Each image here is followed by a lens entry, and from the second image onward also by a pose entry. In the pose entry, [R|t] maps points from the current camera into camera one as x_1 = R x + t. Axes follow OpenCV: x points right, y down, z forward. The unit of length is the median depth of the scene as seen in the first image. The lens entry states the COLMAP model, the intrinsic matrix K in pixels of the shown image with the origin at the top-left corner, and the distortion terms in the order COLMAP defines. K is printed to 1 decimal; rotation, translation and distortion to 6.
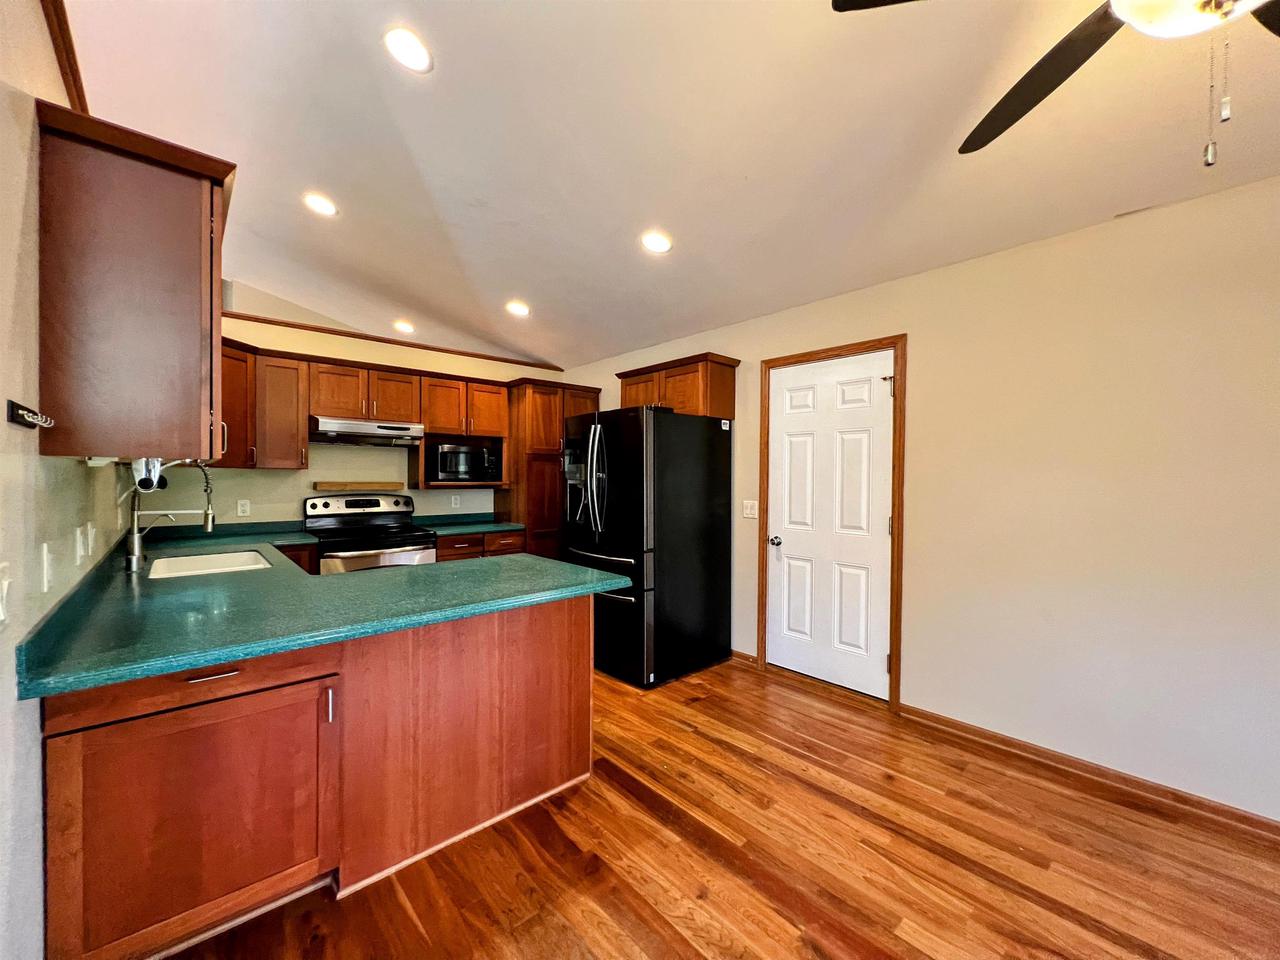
lens RADIAL K [[510.0, 0, 639.8], [0, 510.0, 479.5], [0, 0, 1]] dist [-0.000316, 0.000372]
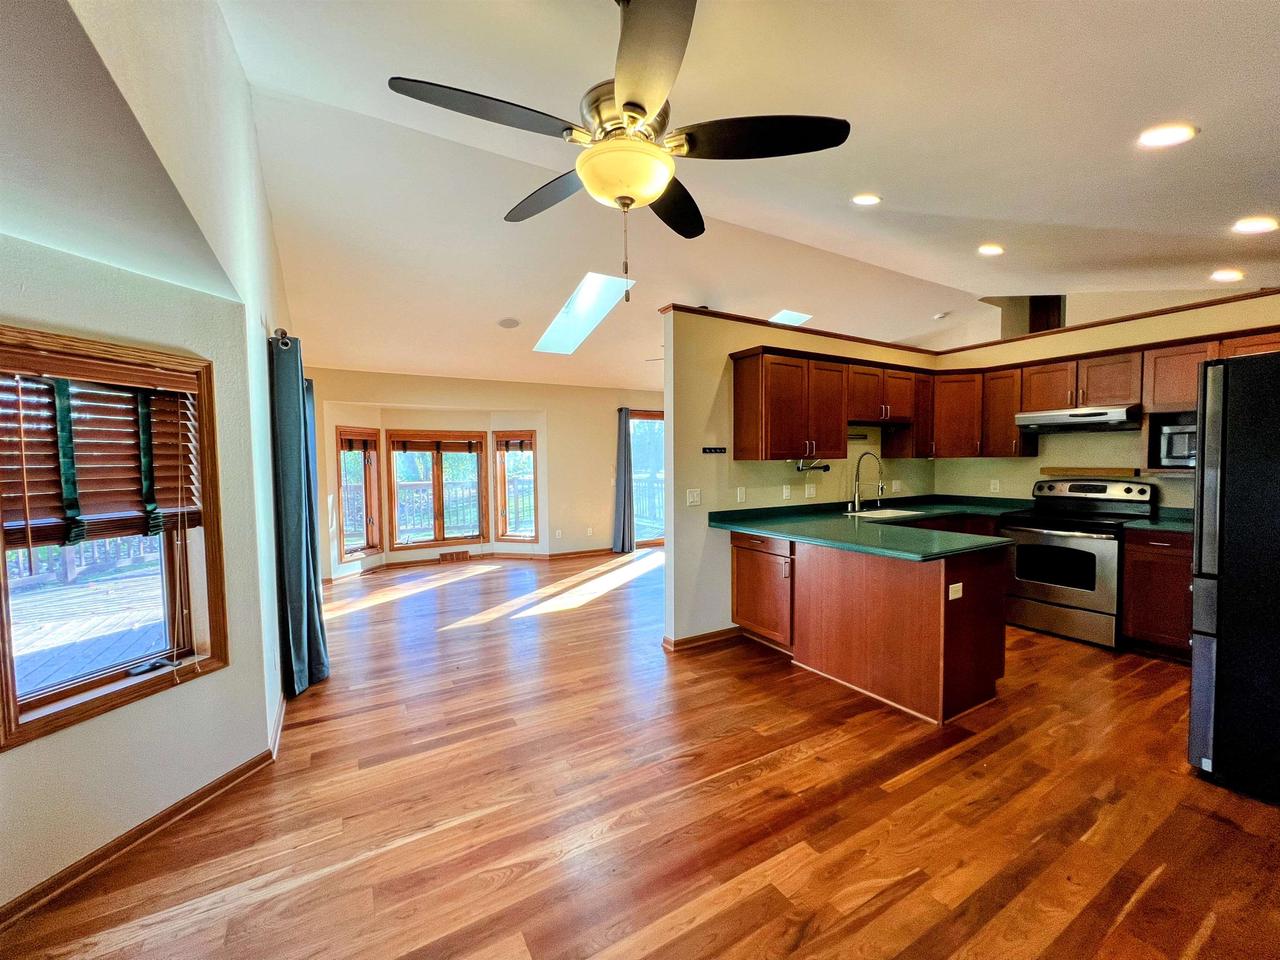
lens RADIAL K [[515.5, 0, 640.4], [0, 515.5, 483.1], [0, 0, 1]] dist [0.001390, 0.000266]
pose [[-0.195009, 0.040787, -0.979953, 1.068586], [0.003784, 0.999159, 0.040833, -0.016708], [0.980794, 0.004254, -0.195000, 0.518539]]
